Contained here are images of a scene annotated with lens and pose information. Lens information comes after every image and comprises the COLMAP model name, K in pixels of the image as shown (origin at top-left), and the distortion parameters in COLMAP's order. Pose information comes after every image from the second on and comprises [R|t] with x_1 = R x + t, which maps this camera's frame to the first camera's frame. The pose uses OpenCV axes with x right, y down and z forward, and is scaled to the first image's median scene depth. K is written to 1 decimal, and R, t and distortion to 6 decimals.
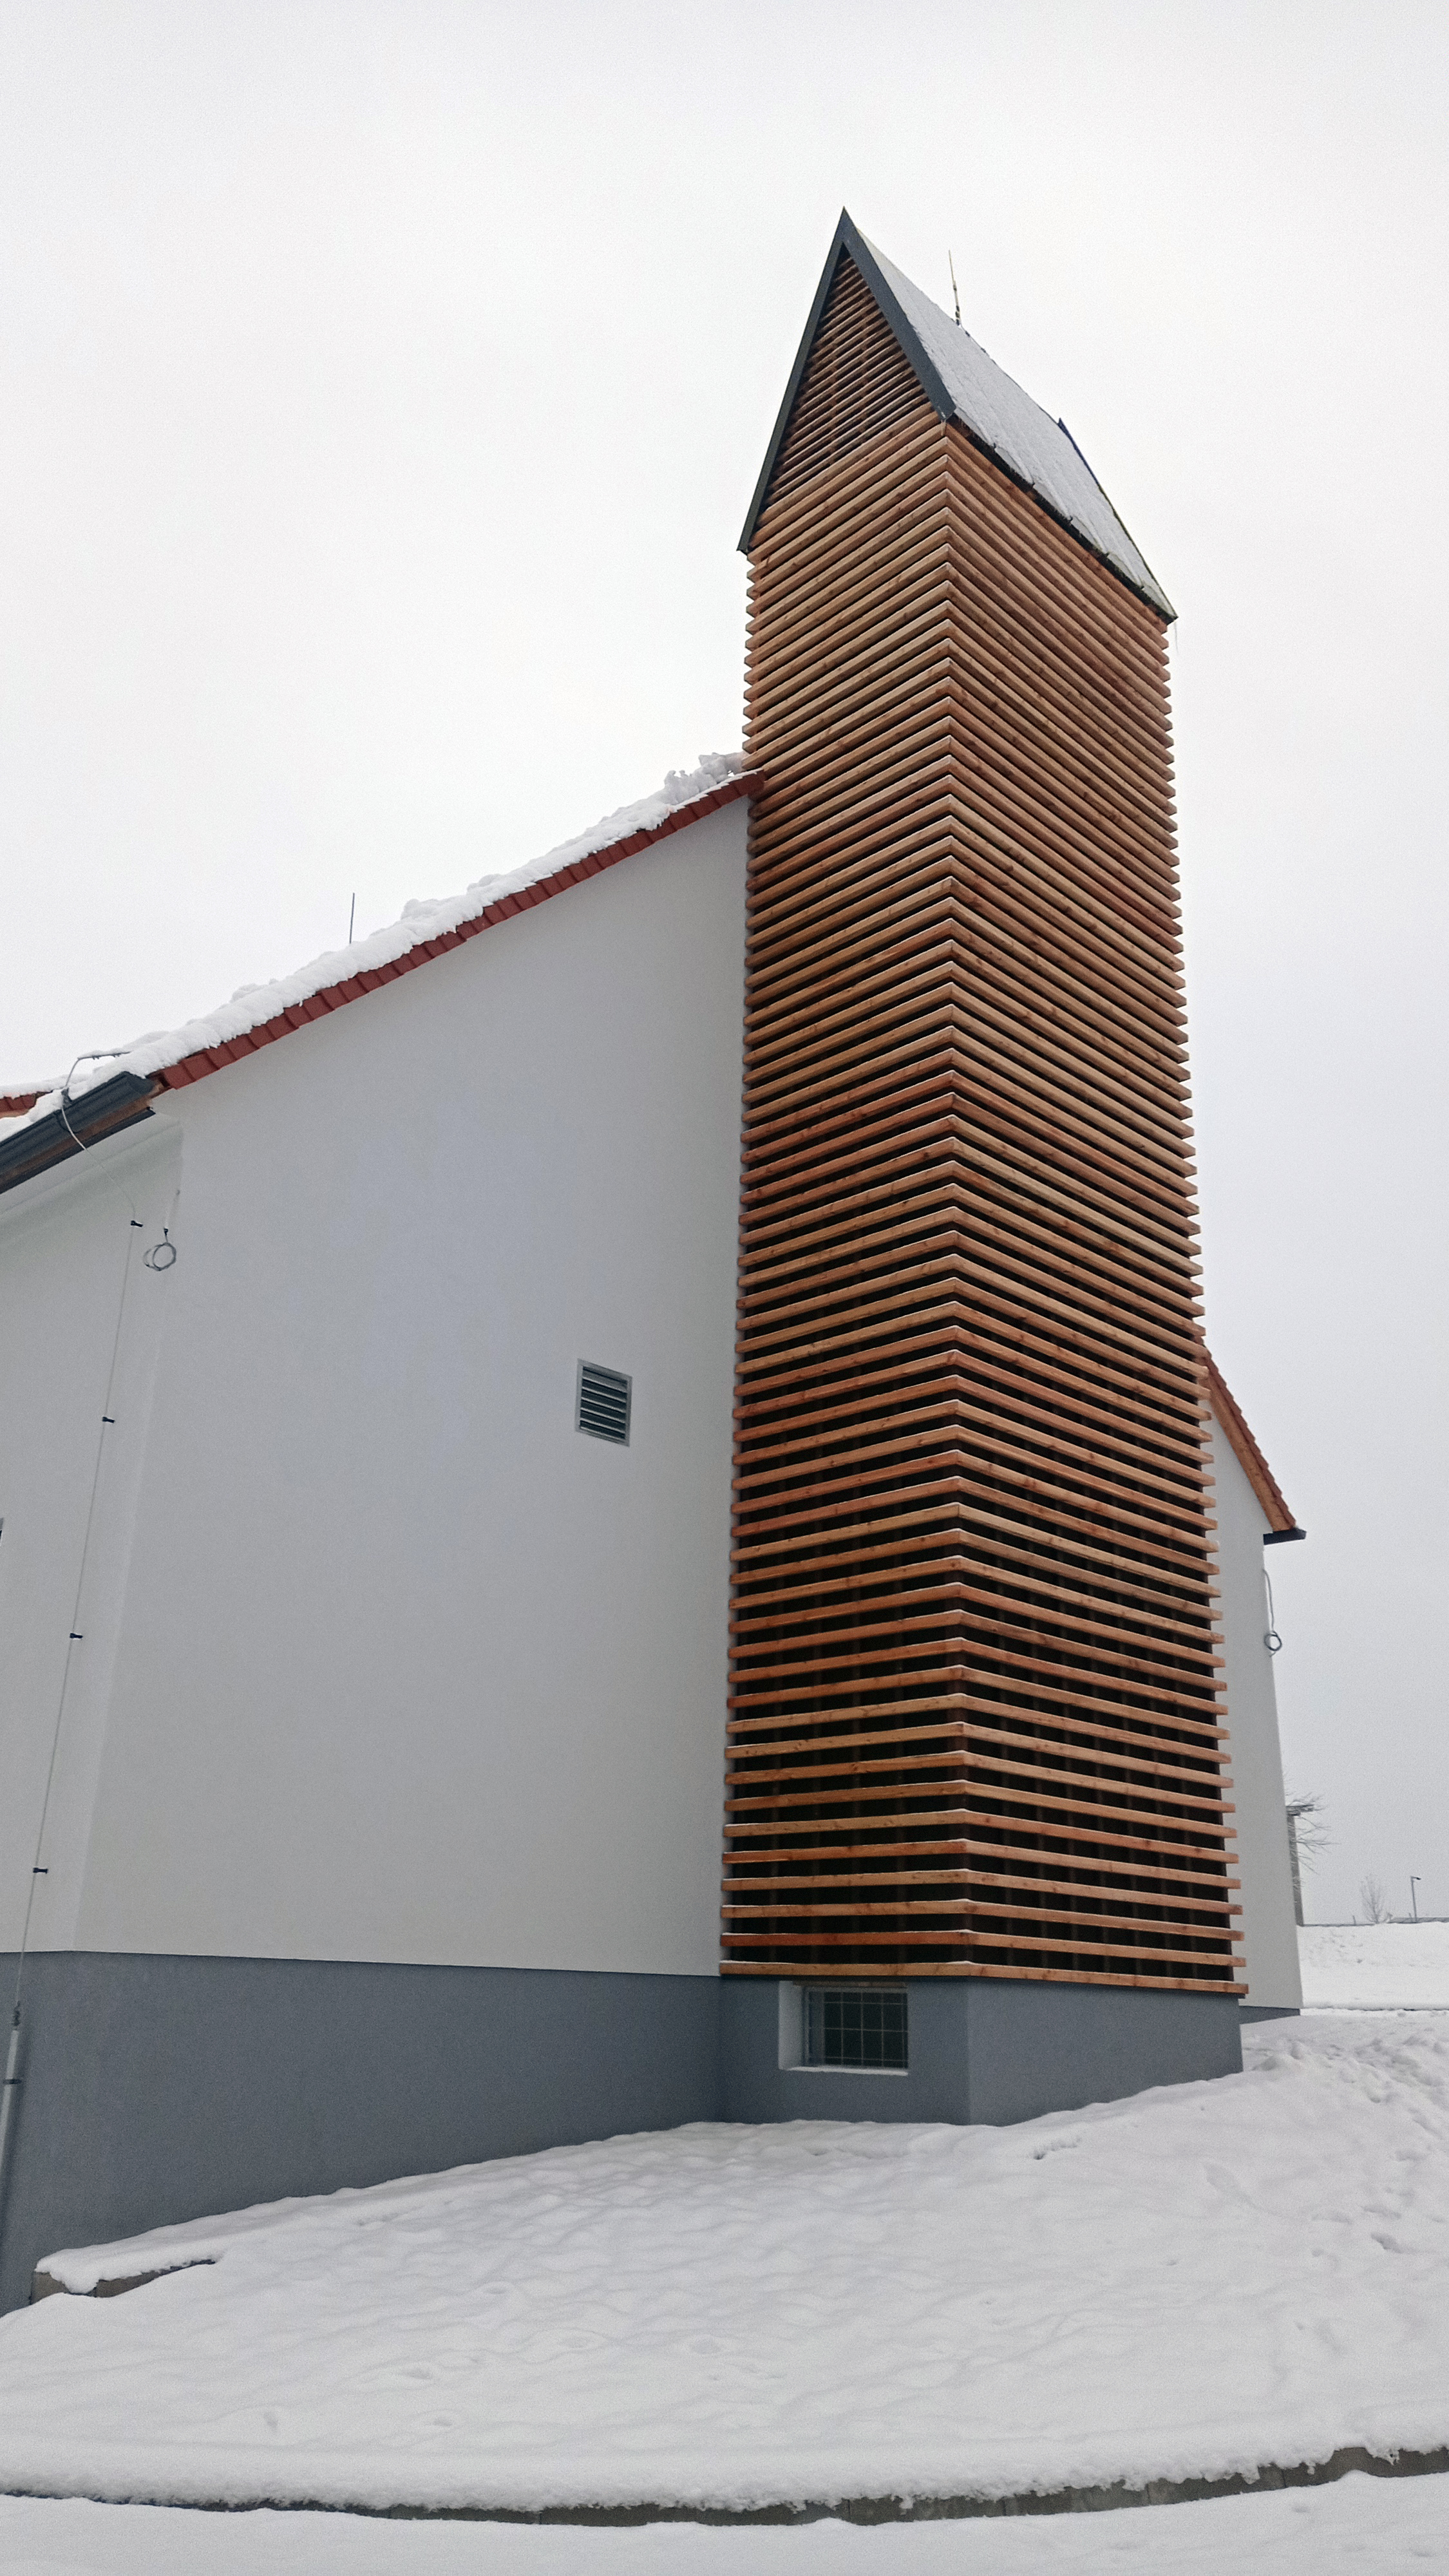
lens RADIAL K [[1905.2, 0, 724.5], [0, 1905.2, 1288.0], [0, 0, 1]] dist [0.079145, 0.000535]
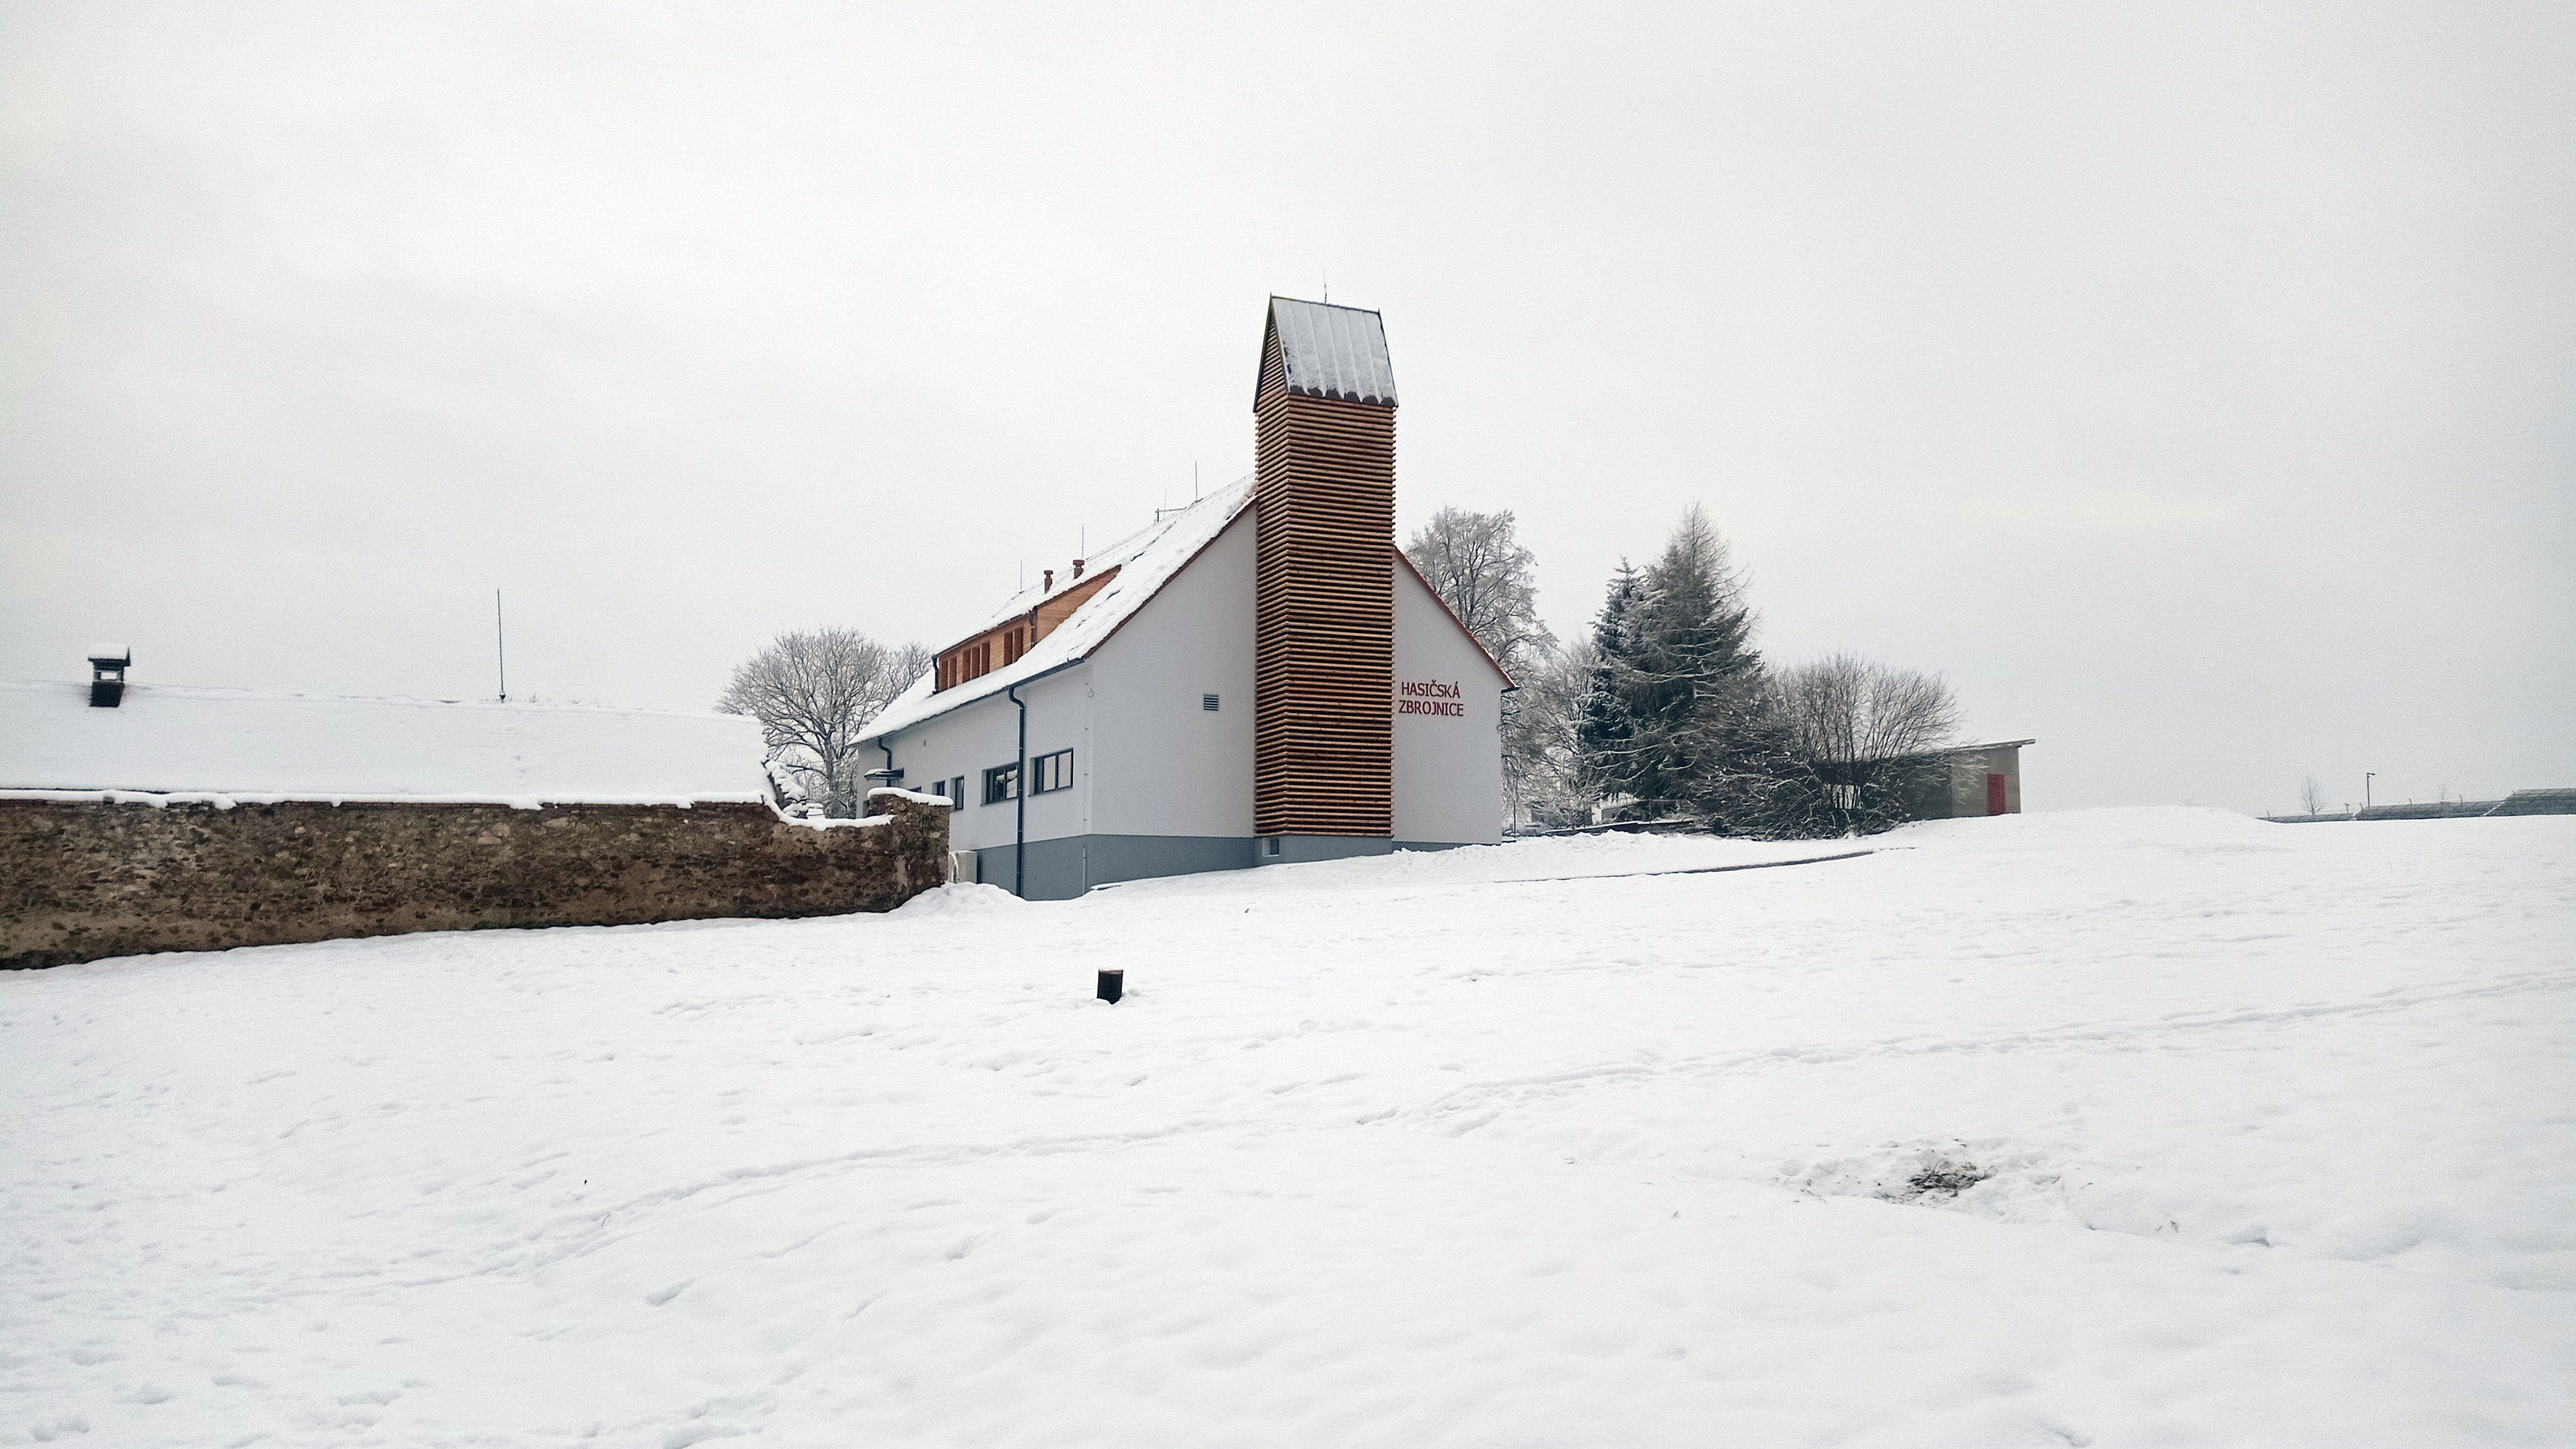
lens RADIAL K [[1905.2, 0, 1288.0], [0, 1905.2, 724.5], [0, 0, 1]] dist [0.079145, 0.000535]
pose [[0.927257, -0.057833, -0.369932, 1.521769], [0.148196, 0.964005, 0.220756, -0.733252], [0.343849, -0.259520, 0.902451, -2.485890]]
